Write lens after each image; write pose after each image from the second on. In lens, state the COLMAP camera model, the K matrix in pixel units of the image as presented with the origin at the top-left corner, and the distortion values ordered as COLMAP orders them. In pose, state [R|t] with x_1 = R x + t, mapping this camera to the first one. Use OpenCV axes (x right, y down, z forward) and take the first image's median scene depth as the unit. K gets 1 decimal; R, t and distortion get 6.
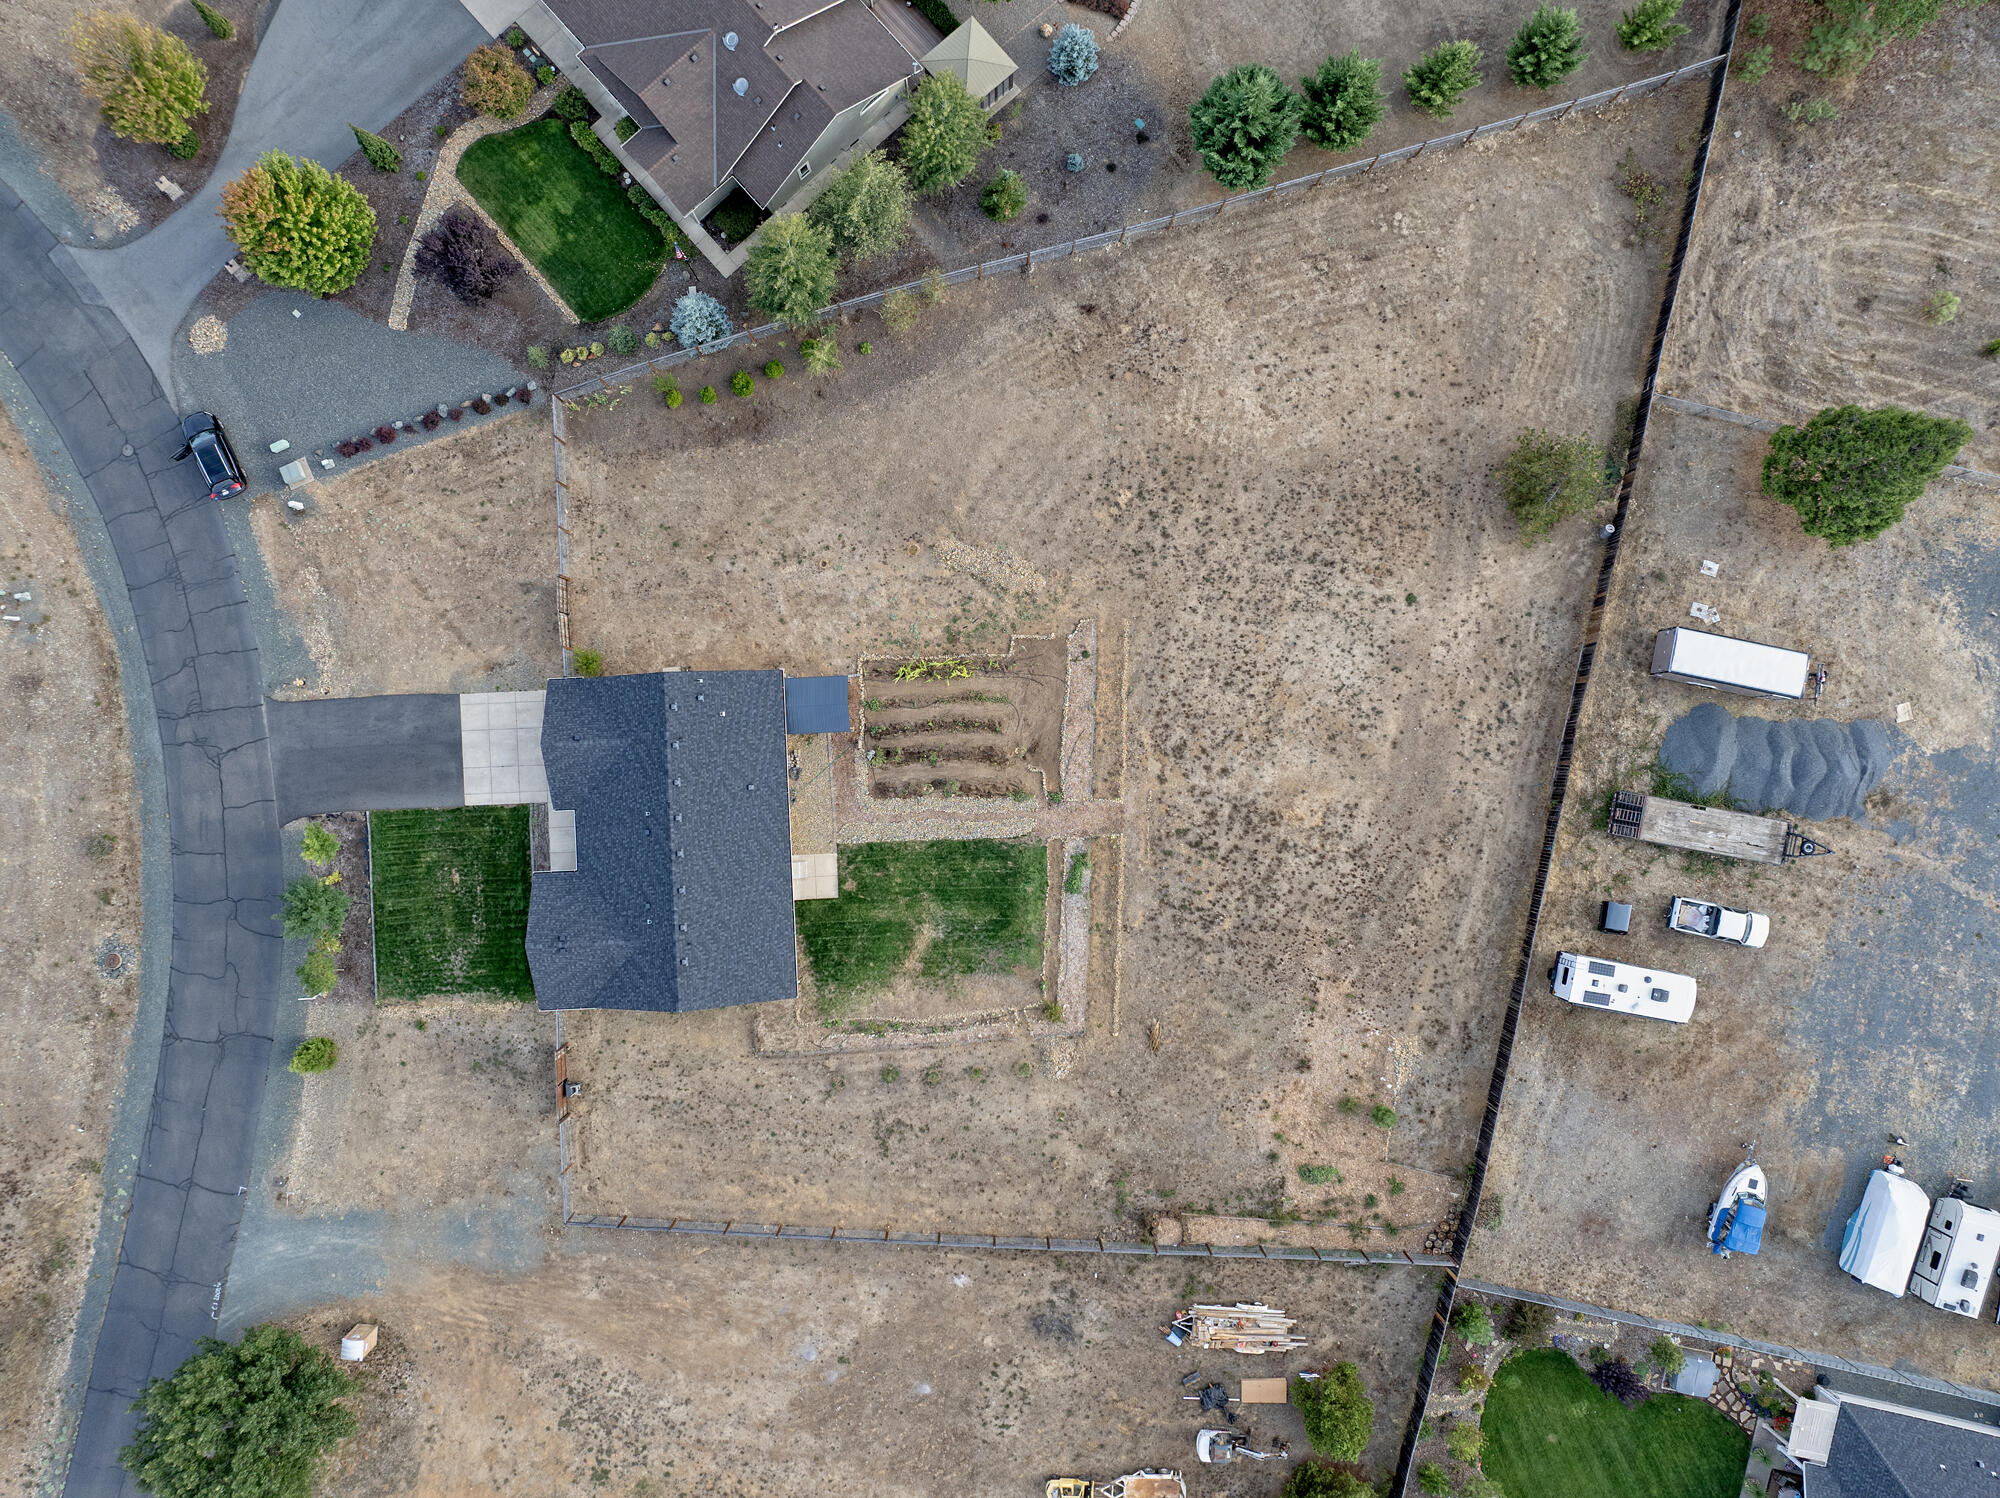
lens RADIAL K [[1409.2, 0, 986.5], [0, 1409.2, 734.3], [0, 0, 1]] dist [-0.041294, 0.005589]
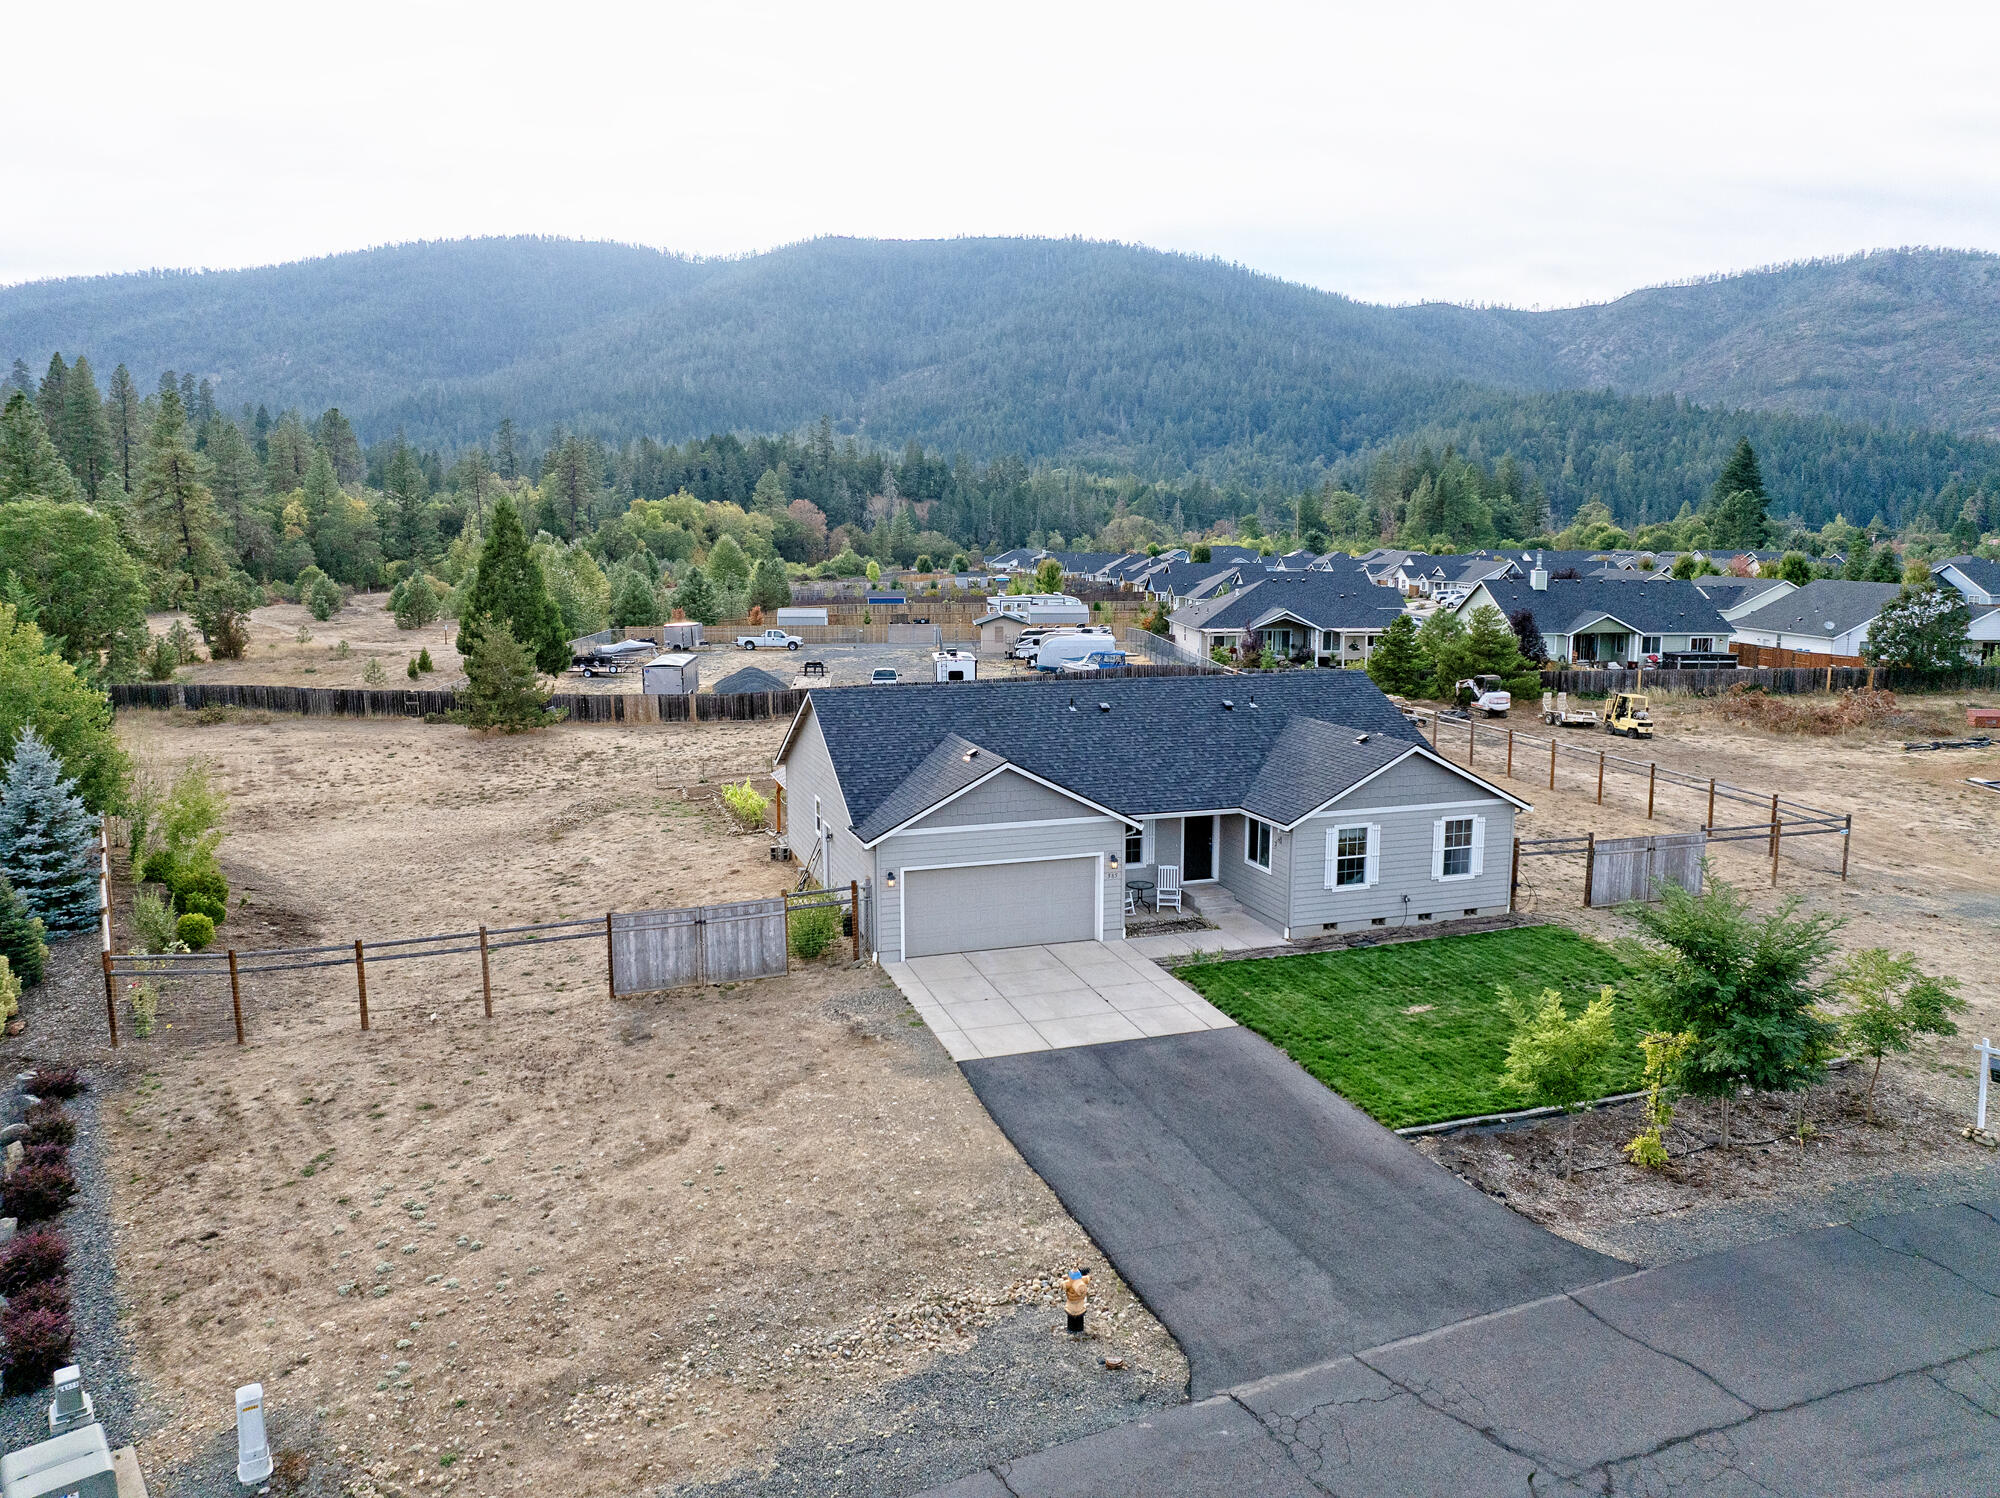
lens RADIAL K [[1409.2, 0, 1004.9], [0, 1409.2, 744.0], [0, 0, 1]] dist [-0.041294, 0.005589]
pose [[-0.279786, -0.144925, 0.949061, -0.700241], [0.960046, -0.036467, 0.277456, -0.111345], [-0.005600, 0.988770, 0.149338, 0.868917]]
